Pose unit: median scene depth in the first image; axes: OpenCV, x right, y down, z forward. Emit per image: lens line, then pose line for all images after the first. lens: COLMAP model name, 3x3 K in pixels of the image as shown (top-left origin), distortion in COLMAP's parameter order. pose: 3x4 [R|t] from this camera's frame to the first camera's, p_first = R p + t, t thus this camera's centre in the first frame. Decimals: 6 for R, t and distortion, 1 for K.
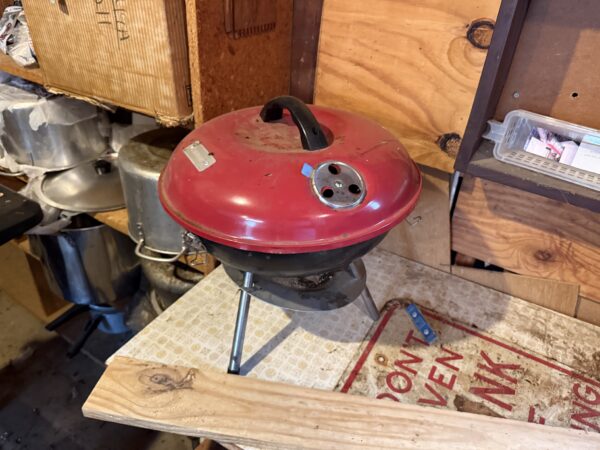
lens RADIAL K [[425.6, 0, 300.0], [0, 425.6, 223.7], [0, 0, 1]] dist [-0.008496, -0.000050]
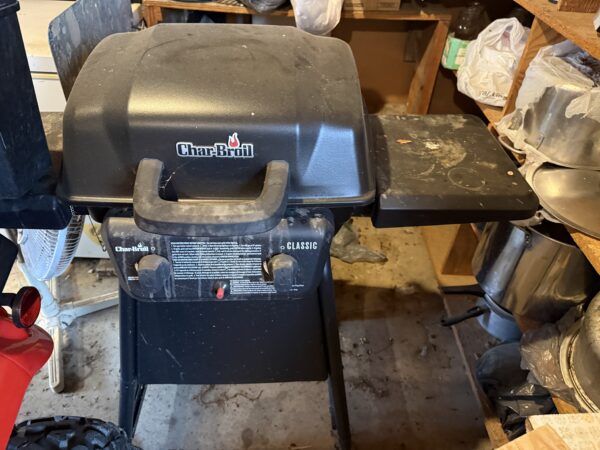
lens RADIAL K [[425.6, 0, 300.1], [0, 425.6, 225.8], [0, 0, 1]] dist [-0.008496, -0.000050]
pose [[0.528814, 0.513333, -0.675903, -0.186981], [-0.466946, 0.840970, 0.273368, -0.007029], [0.708743, 0.171049, 0.684416, 0.016698]]
